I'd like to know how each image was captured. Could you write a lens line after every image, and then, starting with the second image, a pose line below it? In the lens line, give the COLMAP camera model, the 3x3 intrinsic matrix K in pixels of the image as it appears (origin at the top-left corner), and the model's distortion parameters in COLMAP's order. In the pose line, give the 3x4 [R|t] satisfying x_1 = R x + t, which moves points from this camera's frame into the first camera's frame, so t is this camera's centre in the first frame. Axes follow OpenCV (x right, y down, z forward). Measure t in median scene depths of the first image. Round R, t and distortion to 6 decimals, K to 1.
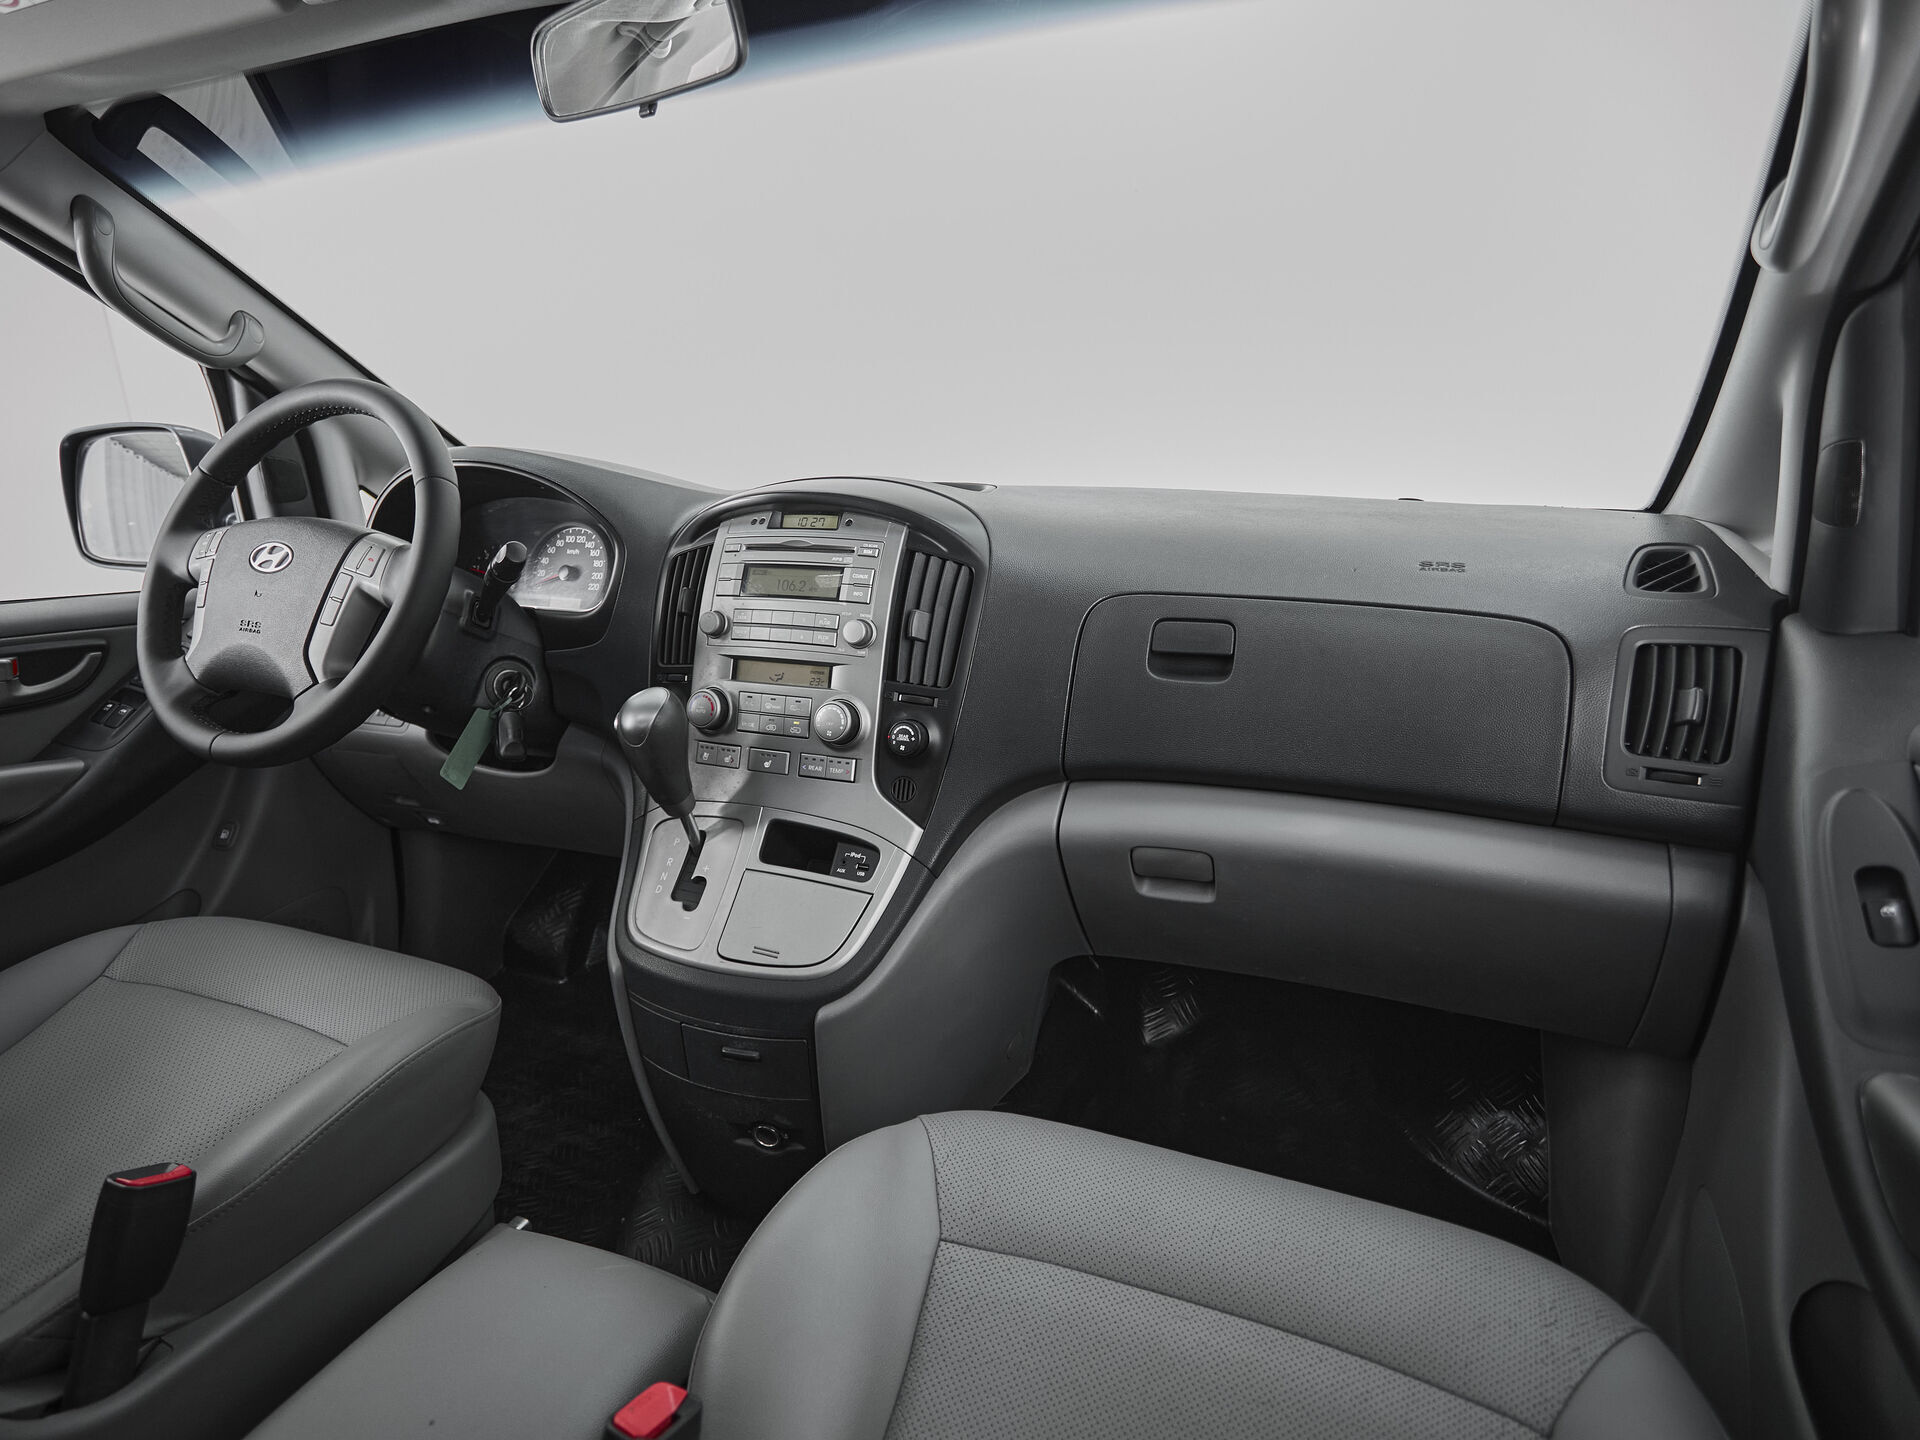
lens RADIAL K [[1026.7, 0, 953.1], [0, 1026.7, 722.2], [0, 0, 1]] dist [-0.000774, -0.002578]
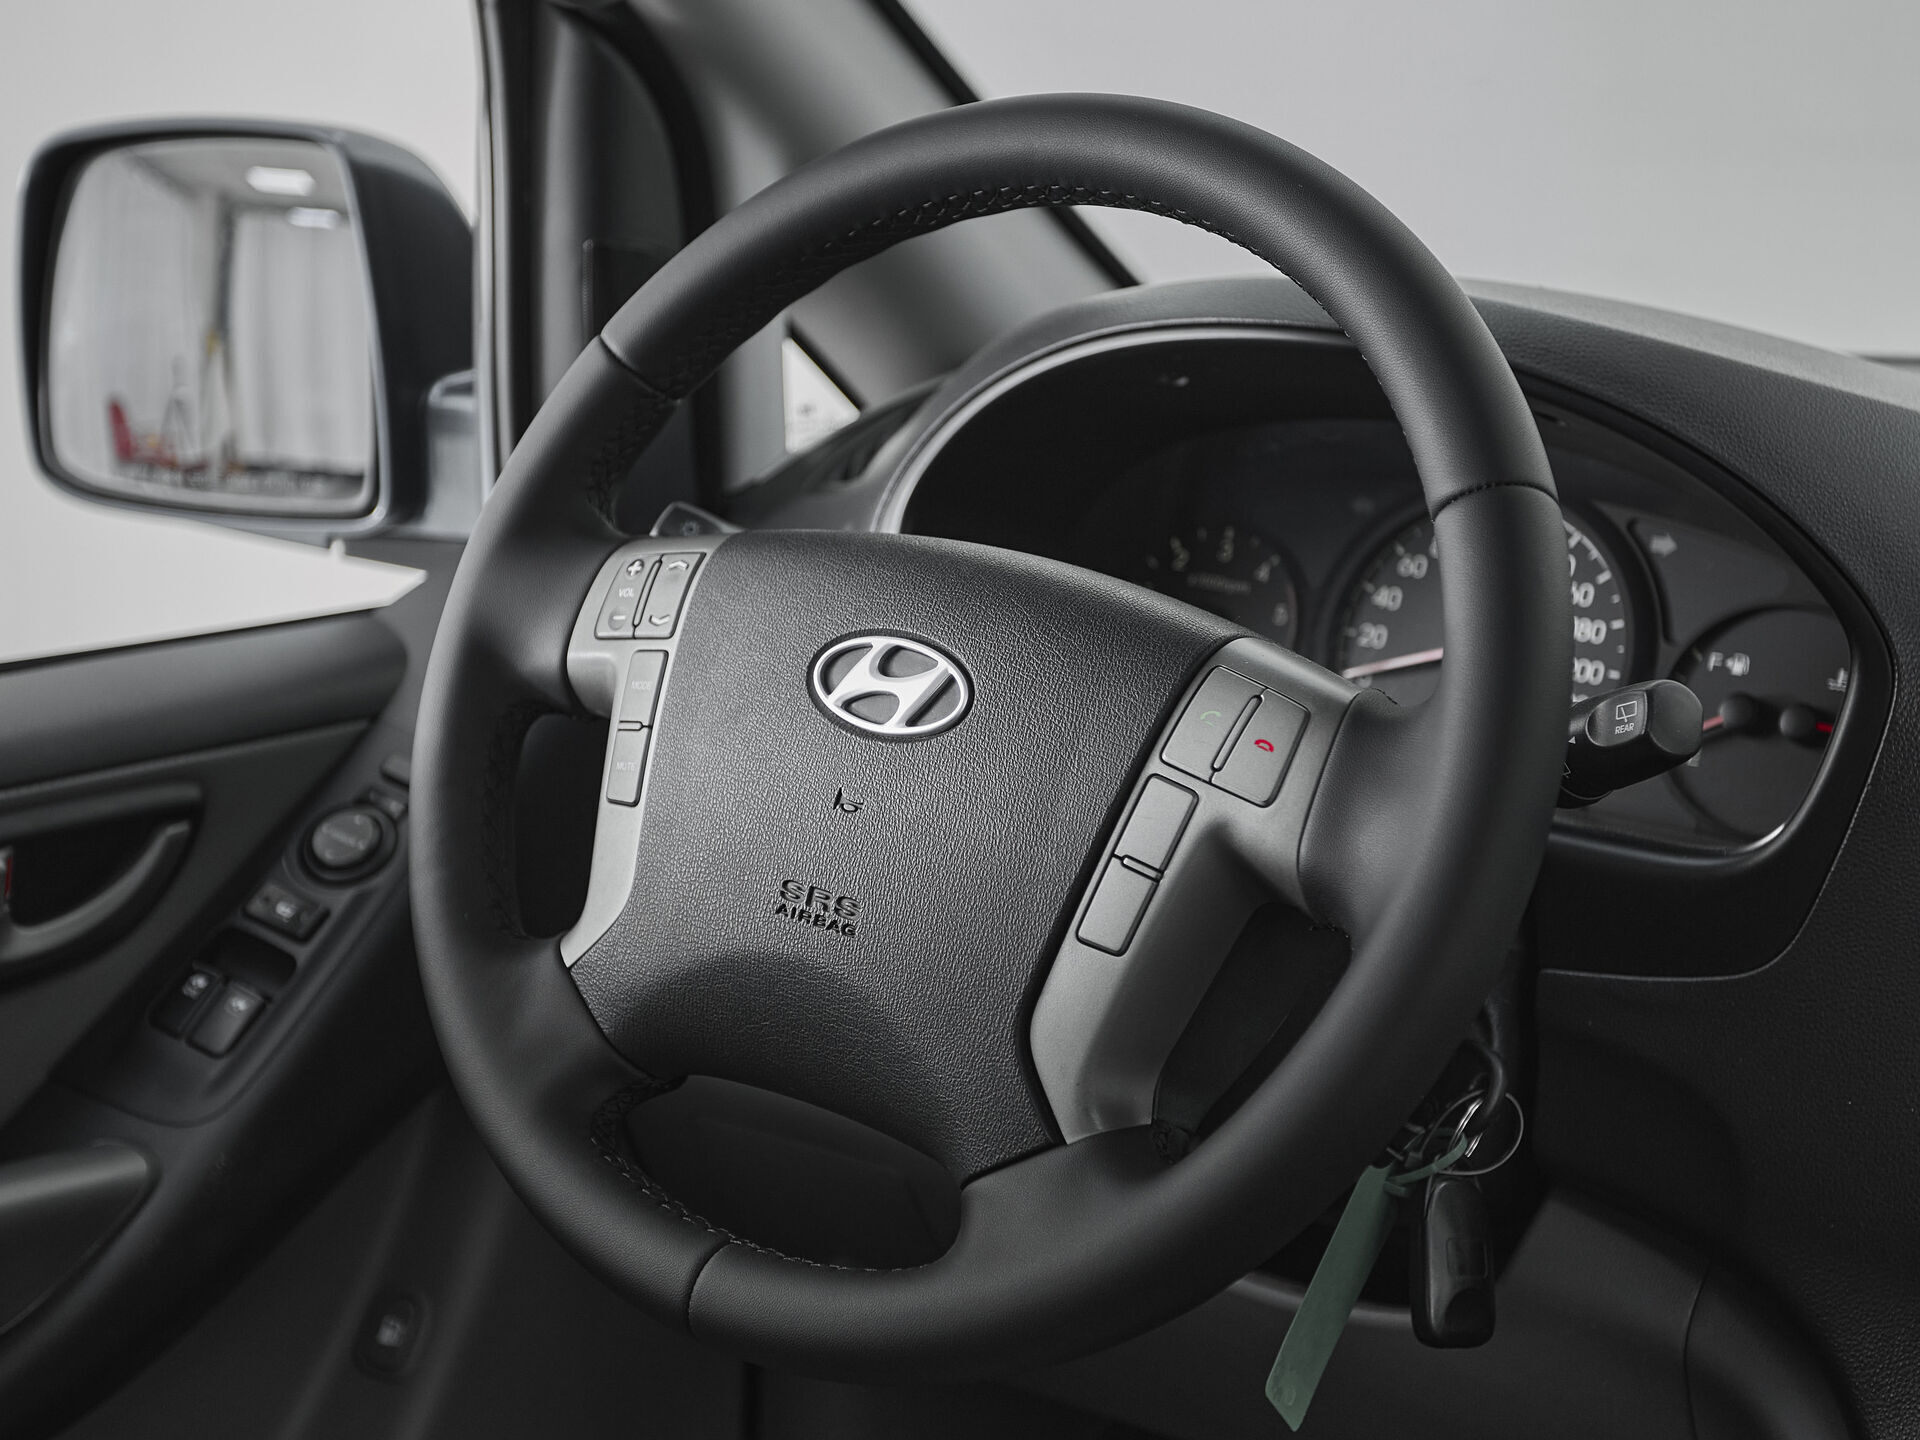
lens RADIAL K [[2797.7, 0, 909.7], [0, 2797.7, 721.2], [0, 0, 1]] dist [0.039125, 0.000000]
pose [[0.966629, 0.083491, -0.242193, -0.445363], [-0.084546, 0.996401, 0.006053, -0.153048], [0.241827, 0.014625, 0.970209, 0.177081]]
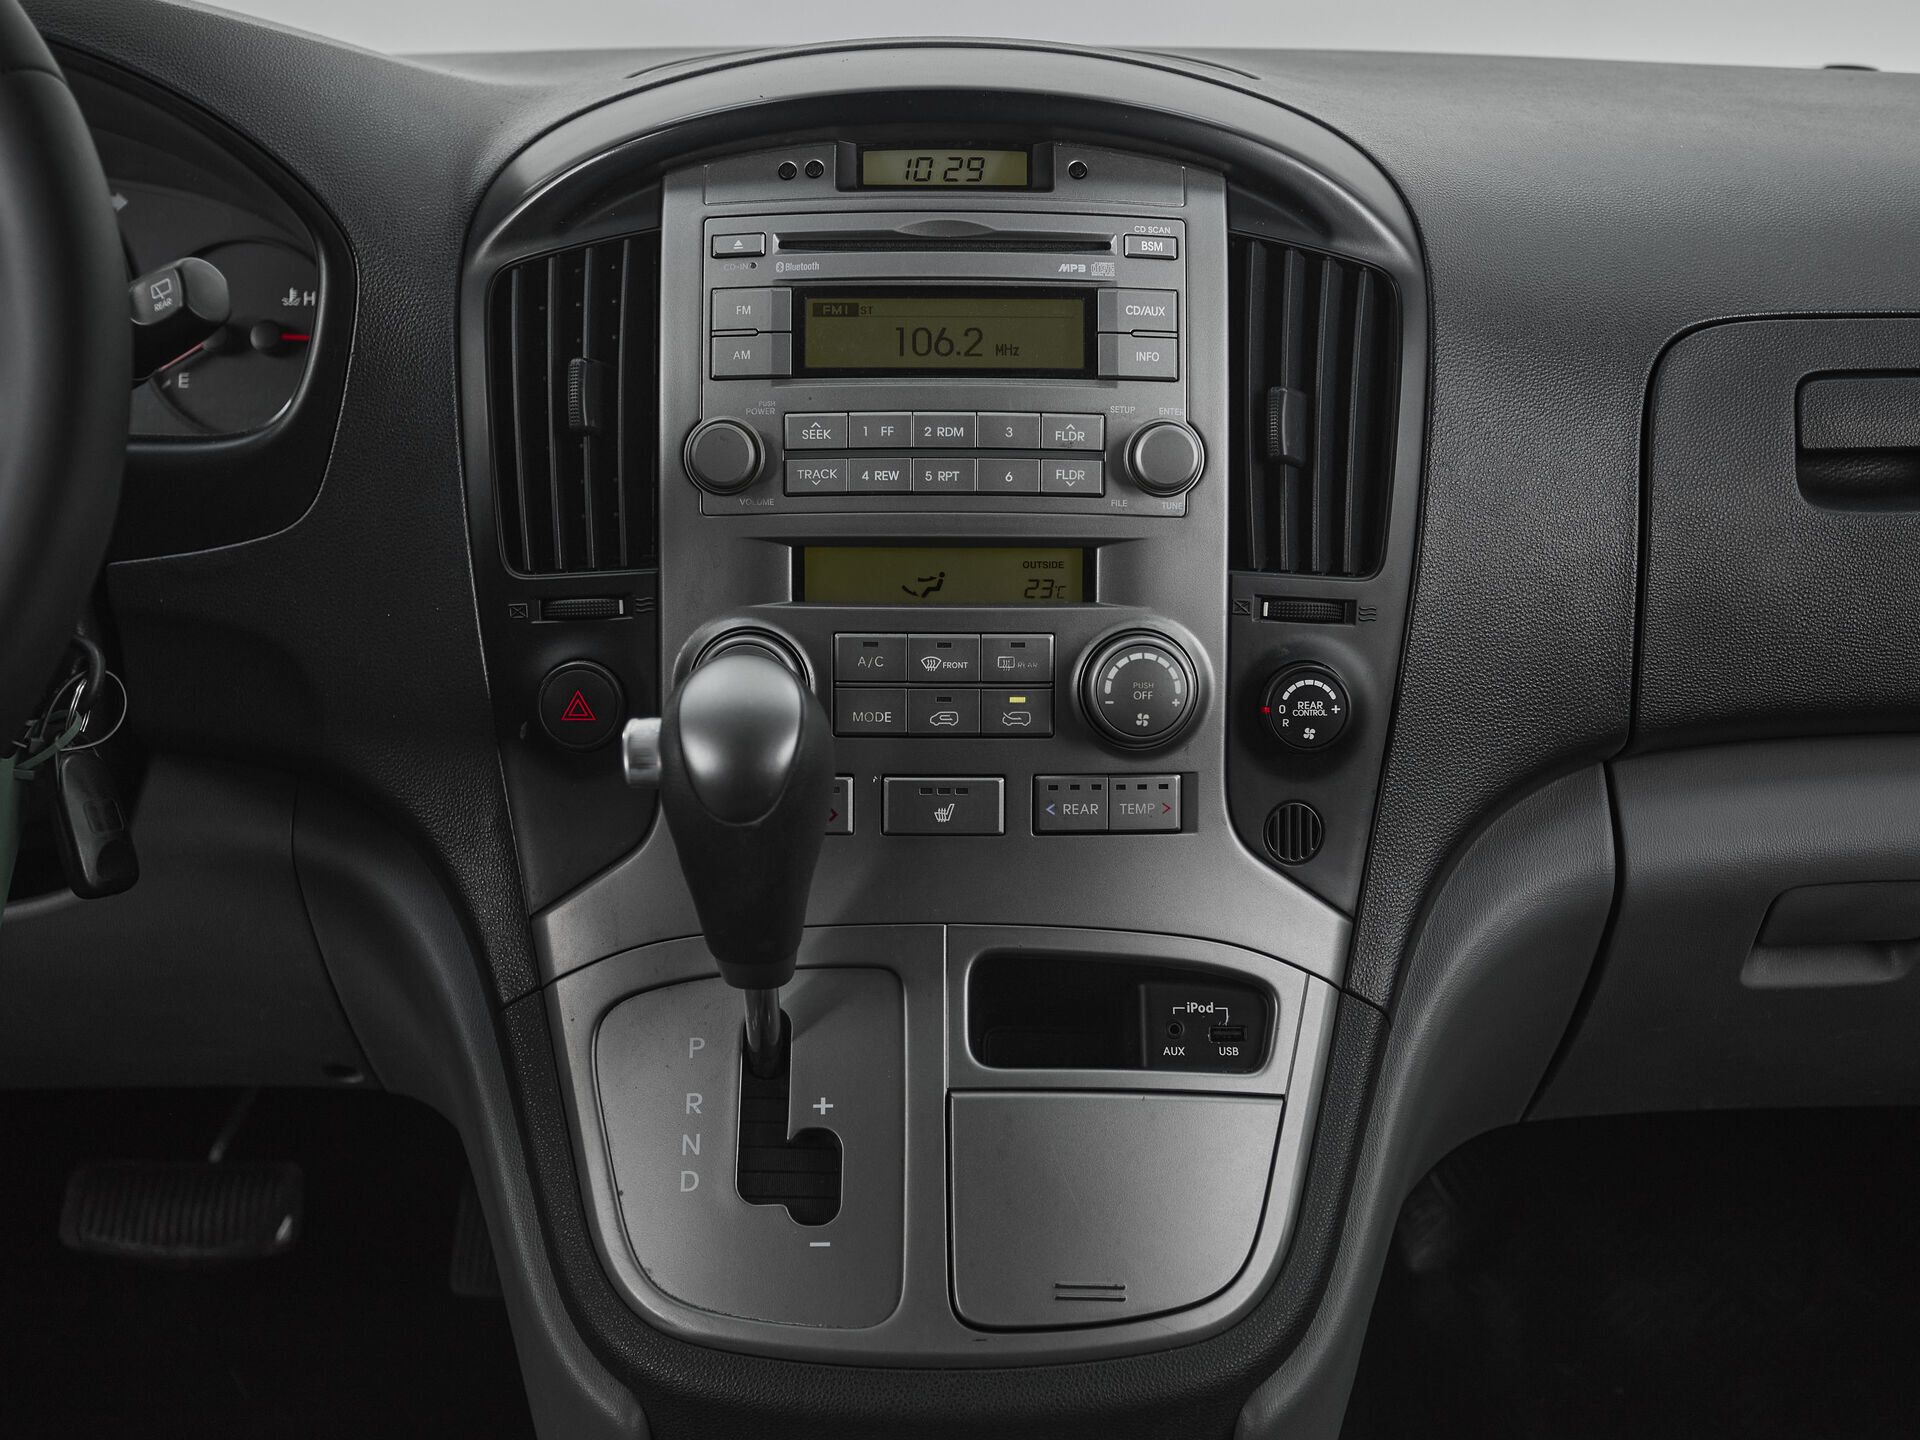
lens RADIAL K [[2239.5, 0, 927.9], [0, 2239.5, 733.5], [0, 0, 1]] dist [0.009660, 0.000000]
pose [[0.919366, -0.123683, 0.373455, -0.503081], [0.086776, 0.989668, 0.114140, -0.086797], [-0.383713, -0.072530, 0.920600, 0.231185]]
